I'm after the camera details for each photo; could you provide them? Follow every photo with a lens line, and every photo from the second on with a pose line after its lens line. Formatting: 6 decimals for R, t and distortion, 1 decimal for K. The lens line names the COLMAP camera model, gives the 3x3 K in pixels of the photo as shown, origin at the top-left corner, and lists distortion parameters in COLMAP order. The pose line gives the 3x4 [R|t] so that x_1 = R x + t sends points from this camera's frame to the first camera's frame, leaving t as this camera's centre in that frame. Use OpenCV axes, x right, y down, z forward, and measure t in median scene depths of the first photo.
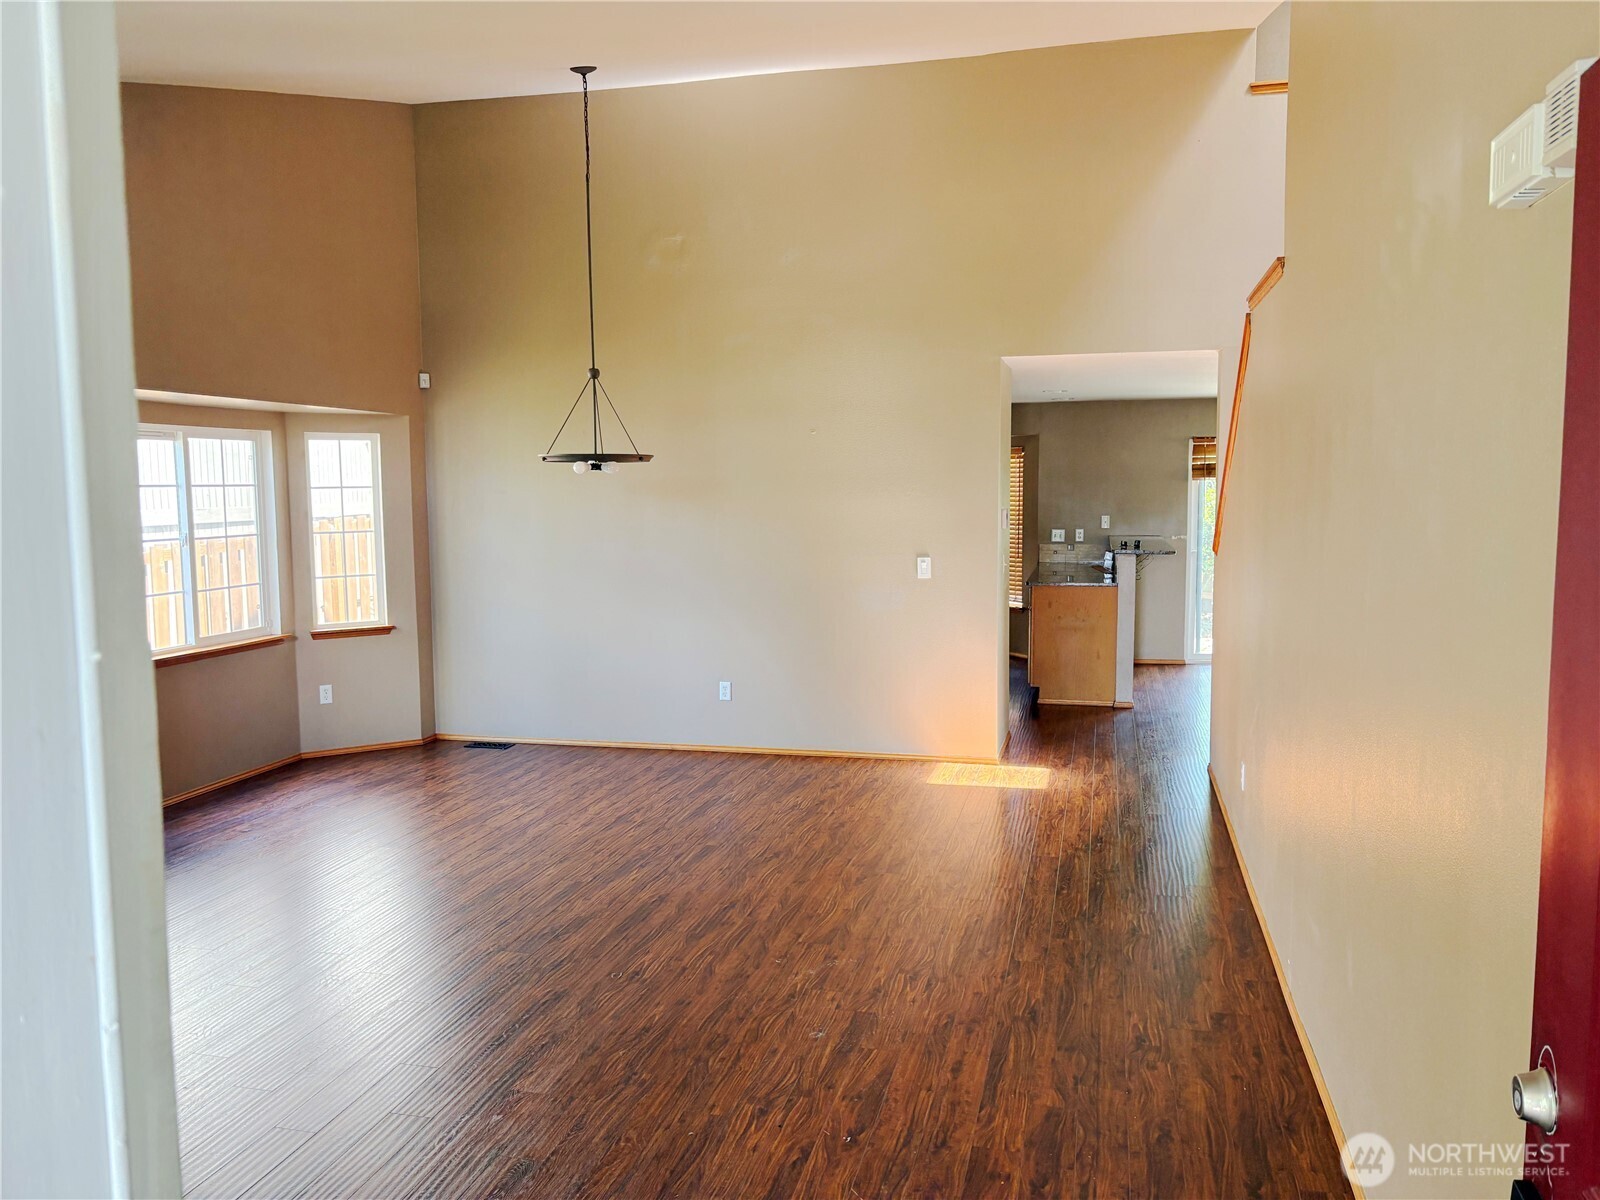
lens RADIAL K [[1228.4, 0, 807.0], [0, 1228.4, 603.5], [0, 0, 1]] dist [0.015454, 0.003110]
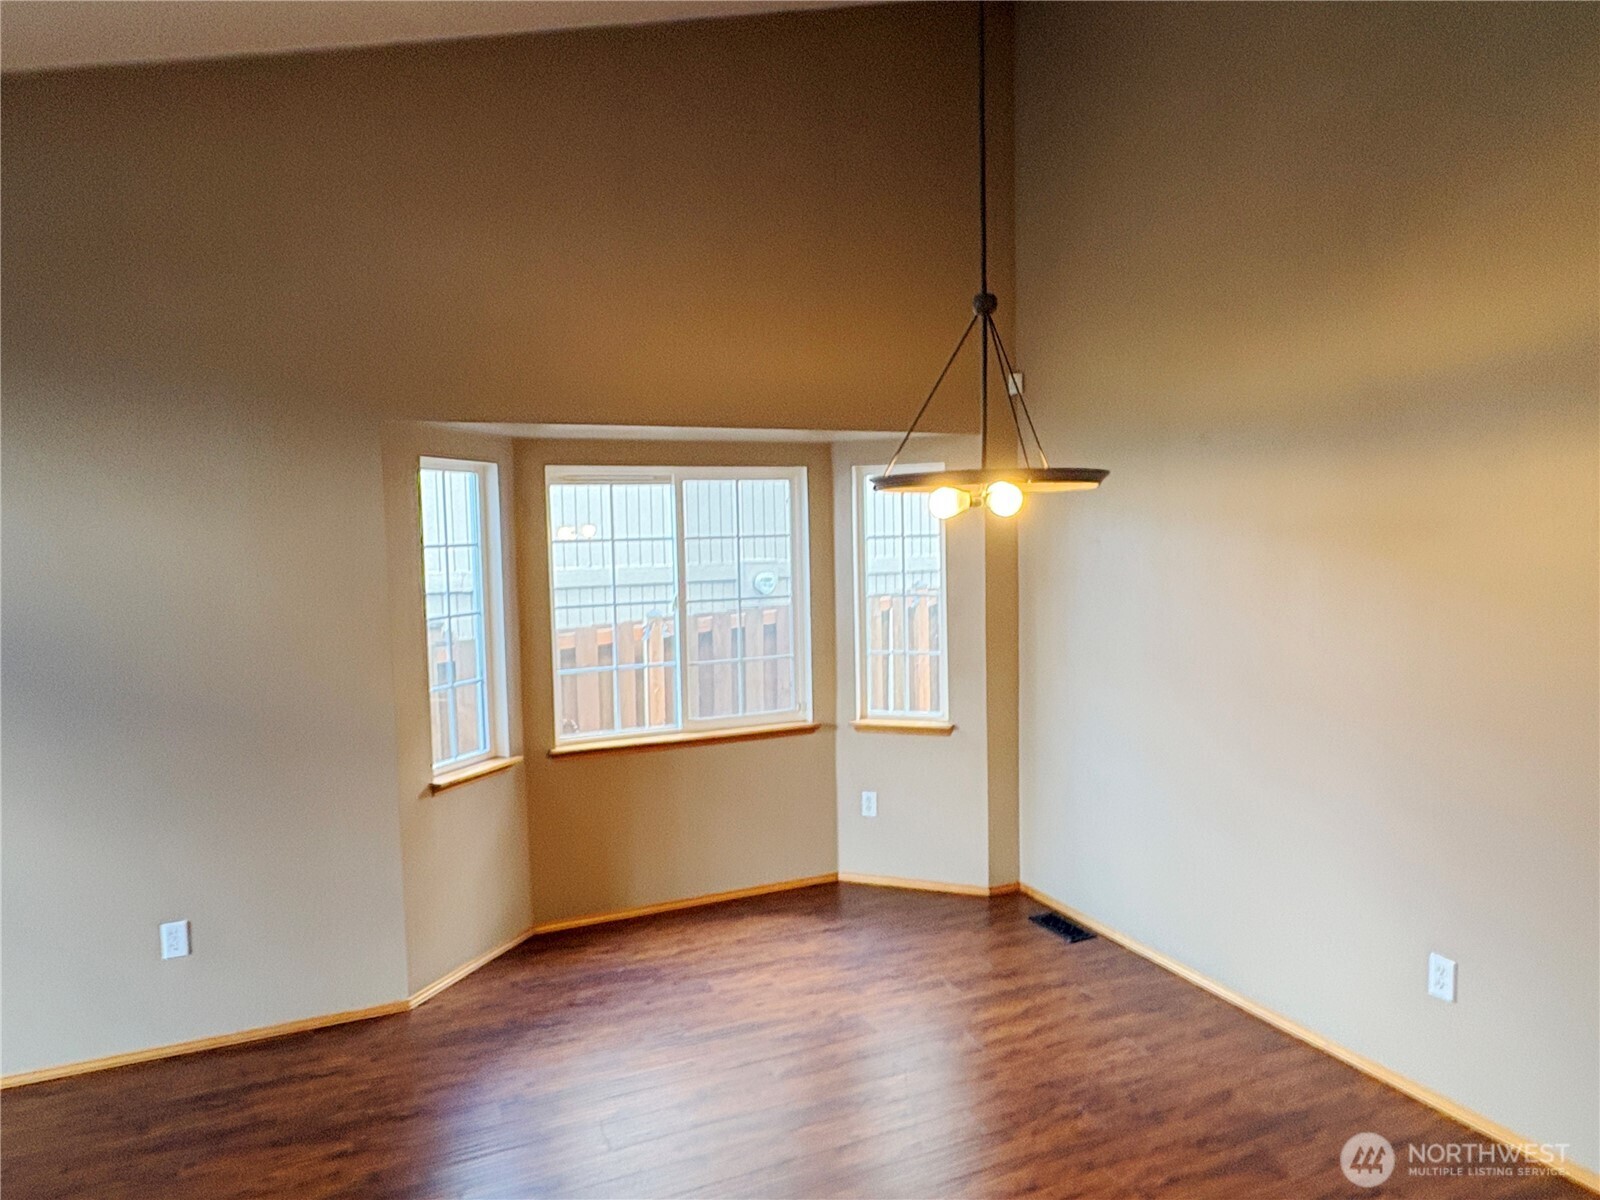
lens RADIAL K [[1014.4, 0, 783.2], [0, 1014.4, 599.1], [0, 0, 1]] dist [-0.002463, -0.003717]
pose [[0.590560, 0.043829, -0.805803, 0.087158], [-0.054368, 0.998416, 0.014460, -0.062808], [0.805161, 0.035270, 0.592007, 0.595740]]
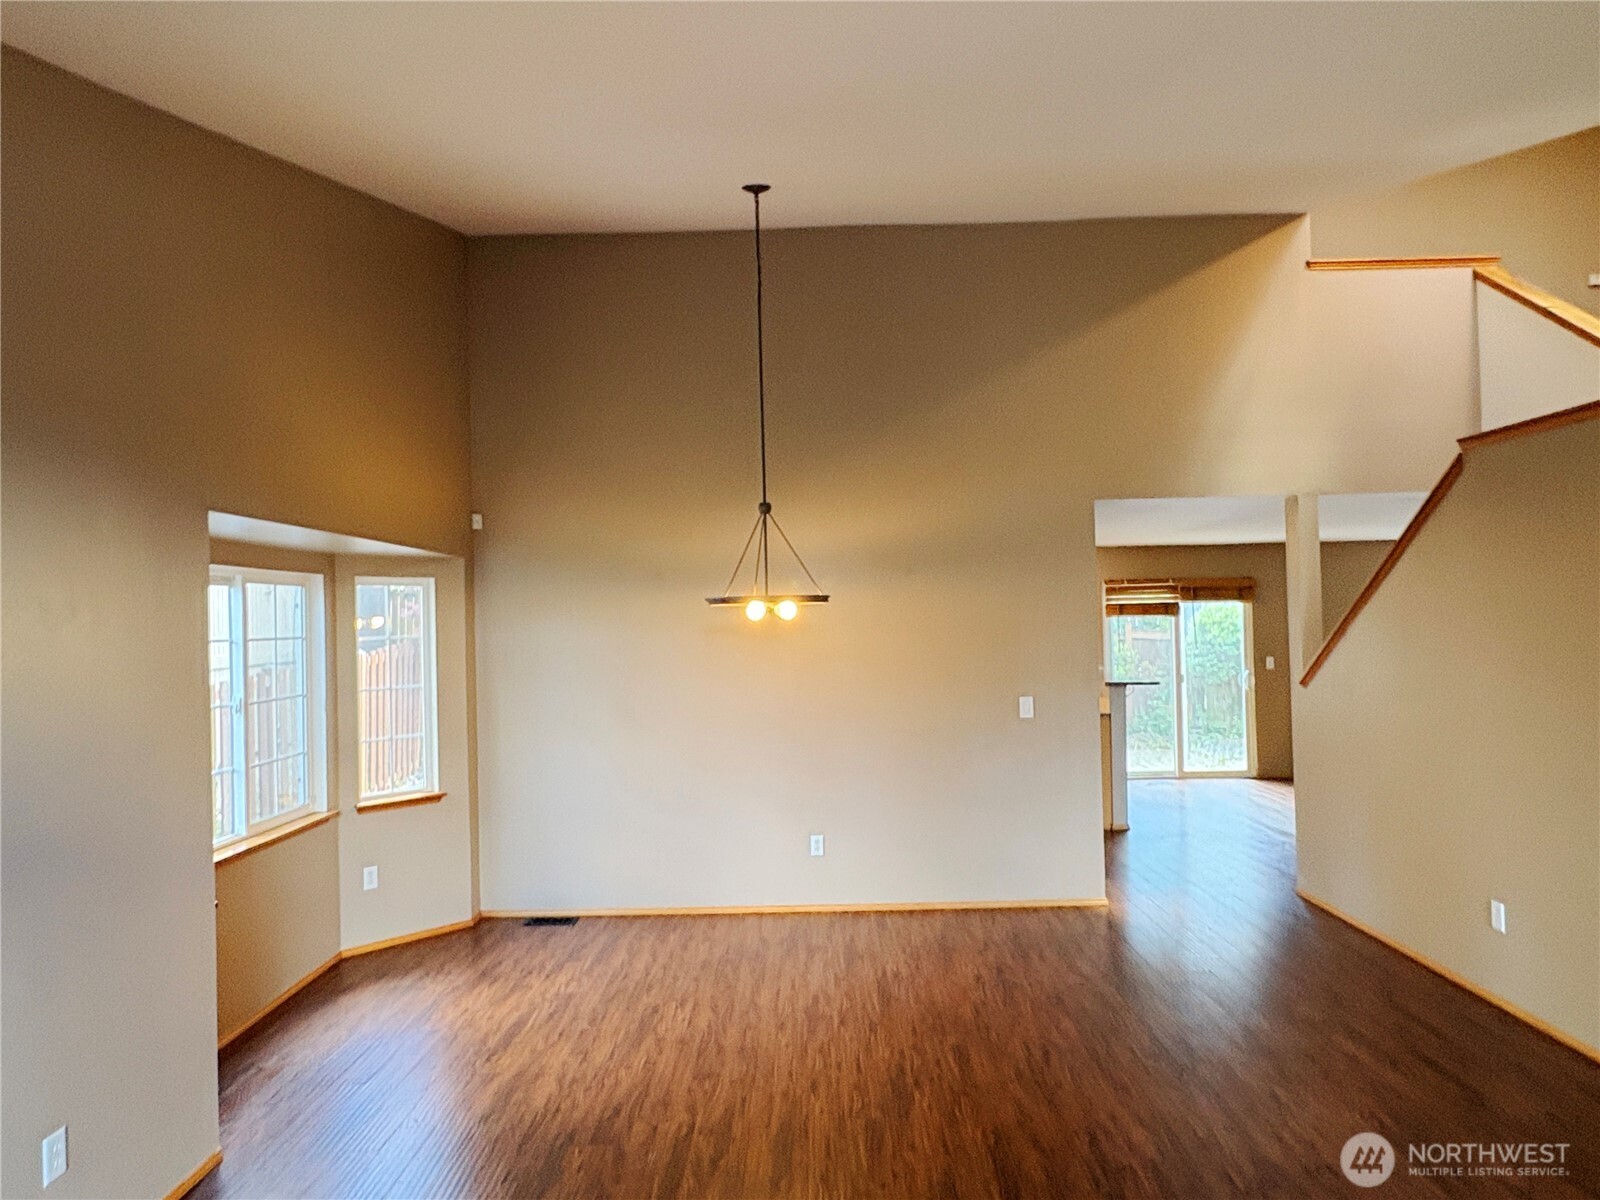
lens RADIAL K [[1014.4, 0, 783.2], [0, 1014.4, 604.3], [0, 0, 1]] dist [-0.002463, -0.003717]
pose [[0.974843, -0.011913, 0.222574, -0.274074], [0.038402, 0.992615, -0.115067, -0.024699], [-0.219560, 0.120720, 0.968101, 0.234678]]
